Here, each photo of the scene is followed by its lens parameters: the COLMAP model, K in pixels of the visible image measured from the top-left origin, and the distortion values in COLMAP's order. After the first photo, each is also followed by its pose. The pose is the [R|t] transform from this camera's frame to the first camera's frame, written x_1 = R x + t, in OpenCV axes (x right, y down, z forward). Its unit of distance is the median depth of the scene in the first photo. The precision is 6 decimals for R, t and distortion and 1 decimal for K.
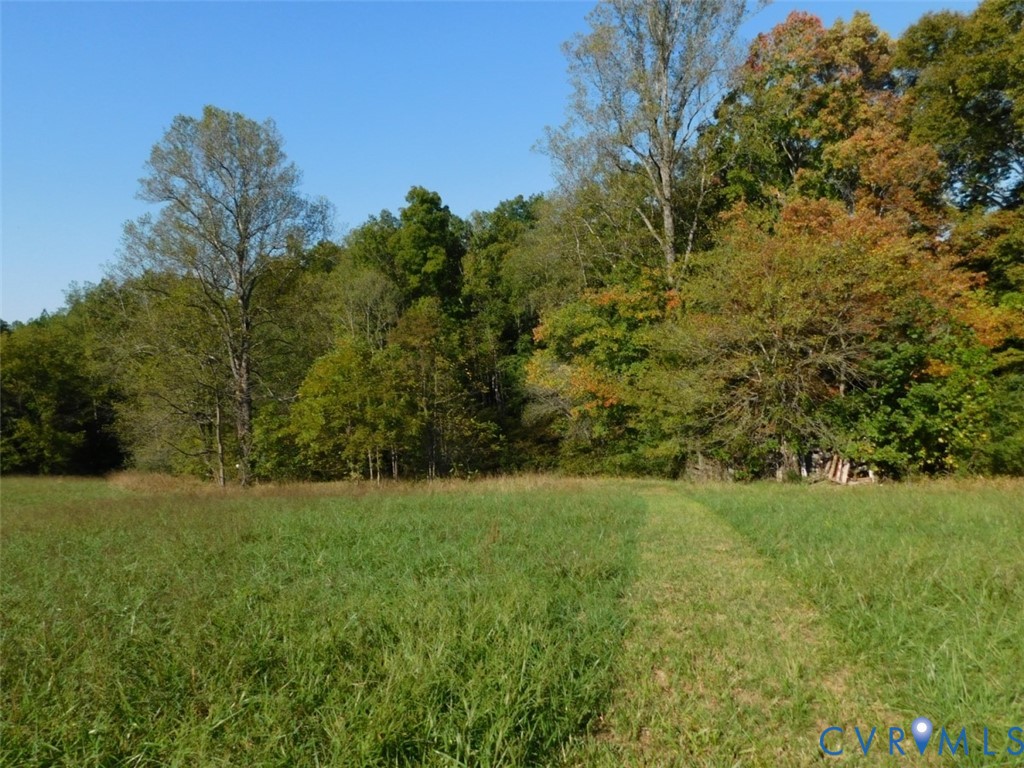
lens RADIAL K [[694.6, 0, 509.8], [0, 694.6, 379.3], [0, 0, 1]] dist [-0.045491, 0.058759]
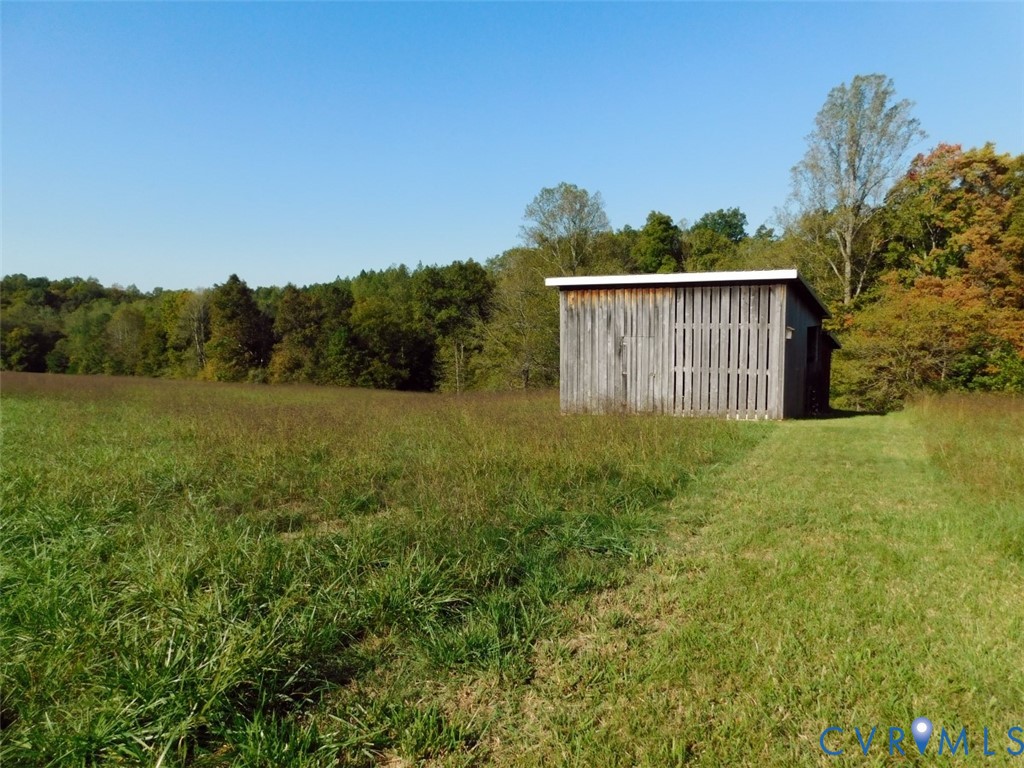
lens RADIAL K [[694.6, 0, 509.8], [0, 694.6, 379.3], [0, 0, 1]] dist [-0.045491, 0.058759]
pose [[0.980868, 0.064712, -0.183603, -0.260472], [-0.052461, 0.996108, 0.070824, -0.037577], [0.187472, -0.059837, 0.980446, -0.838068]]
